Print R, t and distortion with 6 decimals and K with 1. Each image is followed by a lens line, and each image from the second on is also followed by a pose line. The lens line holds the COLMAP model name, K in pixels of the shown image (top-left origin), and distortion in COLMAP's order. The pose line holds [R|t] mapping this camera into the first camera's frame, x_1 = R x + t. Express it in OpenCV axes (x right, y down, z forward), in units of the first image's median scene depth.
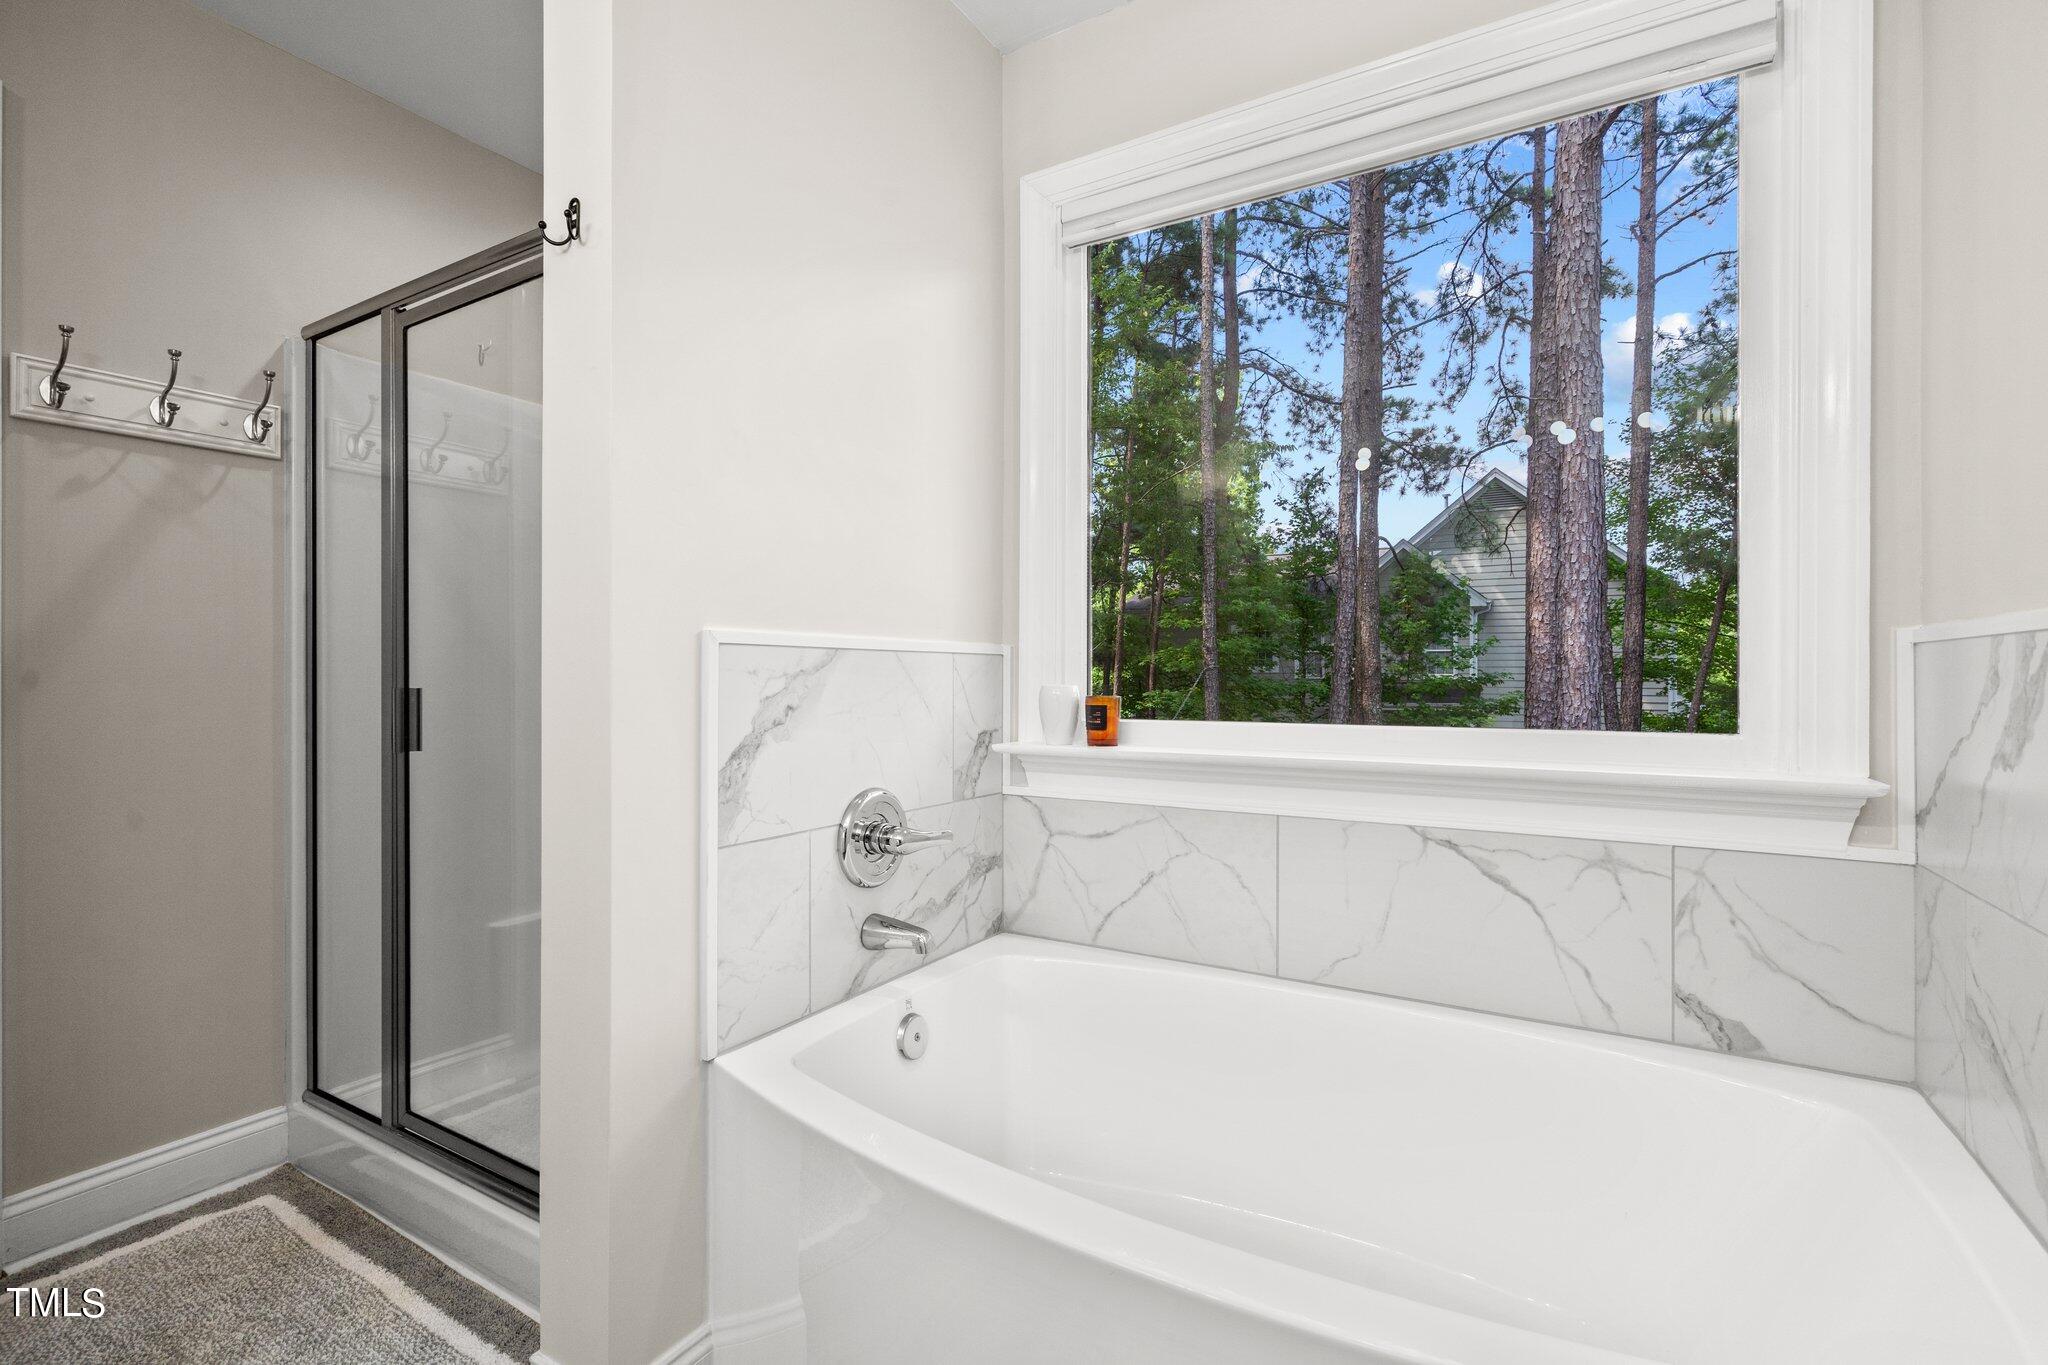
lens RADIAL K [[931.4, 0, 1033.4], [0, 931.4, 679.7], [0, 0, 1]] dist [-0.001666, -0.000127]
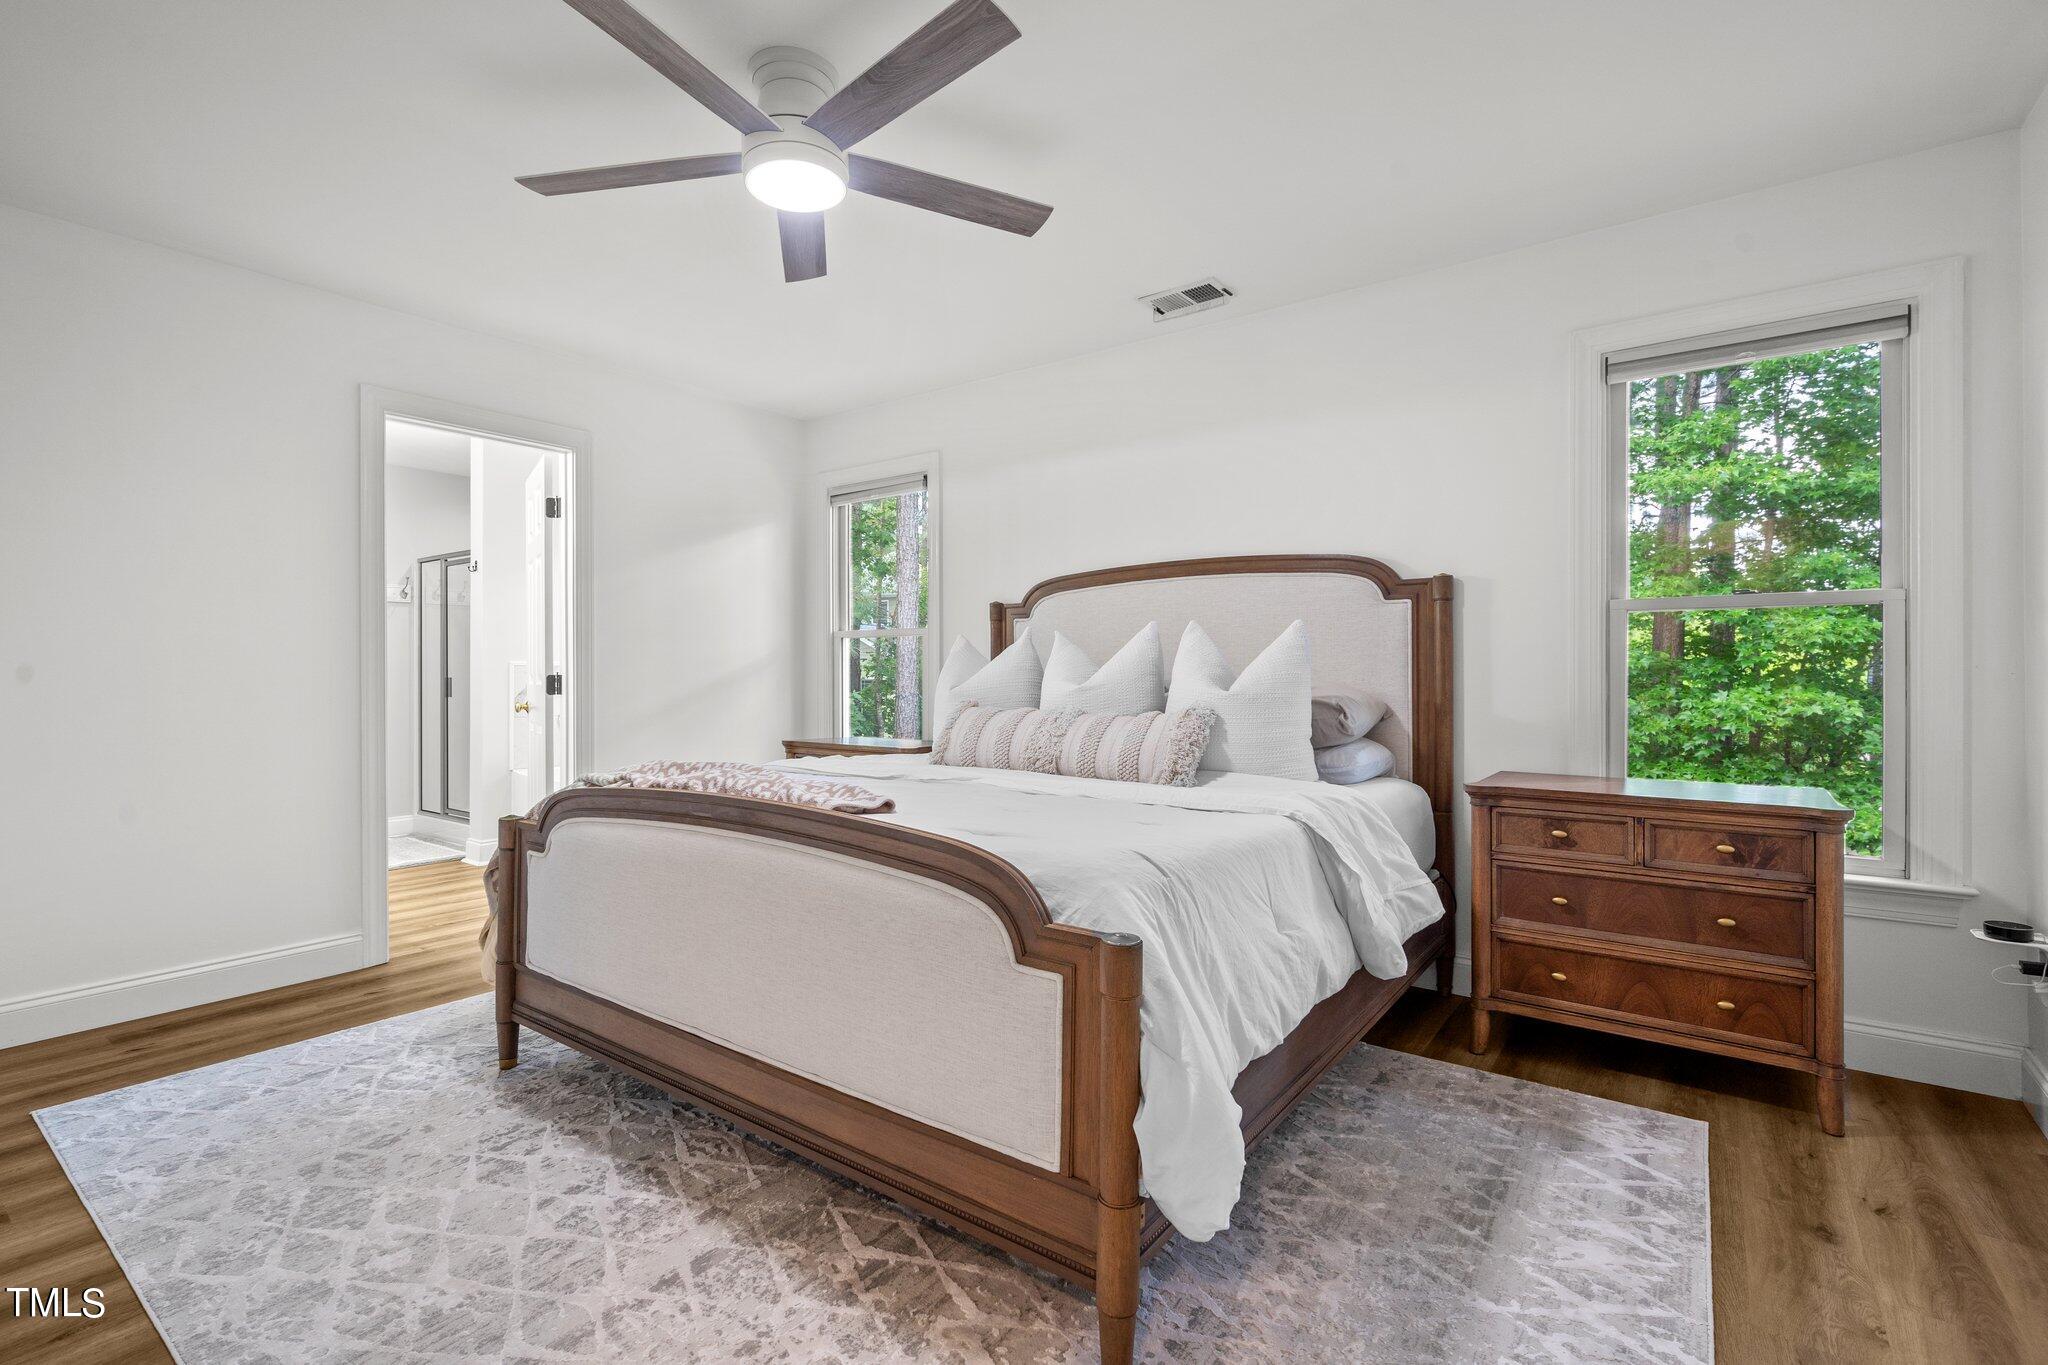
lens RADIAL K [[931.4, 0, 1014.1], [0, 931.4, 680.1], [0, 0, 1]] dist [-0.001666, -0.000127]
pose [[0.996260, 0.007919, -0.086040, 1.513576], [-0.007571, 0.999962, 0.004366, -0.009274], [0.086072, -0.003698, 0.996282, -1.982298]]
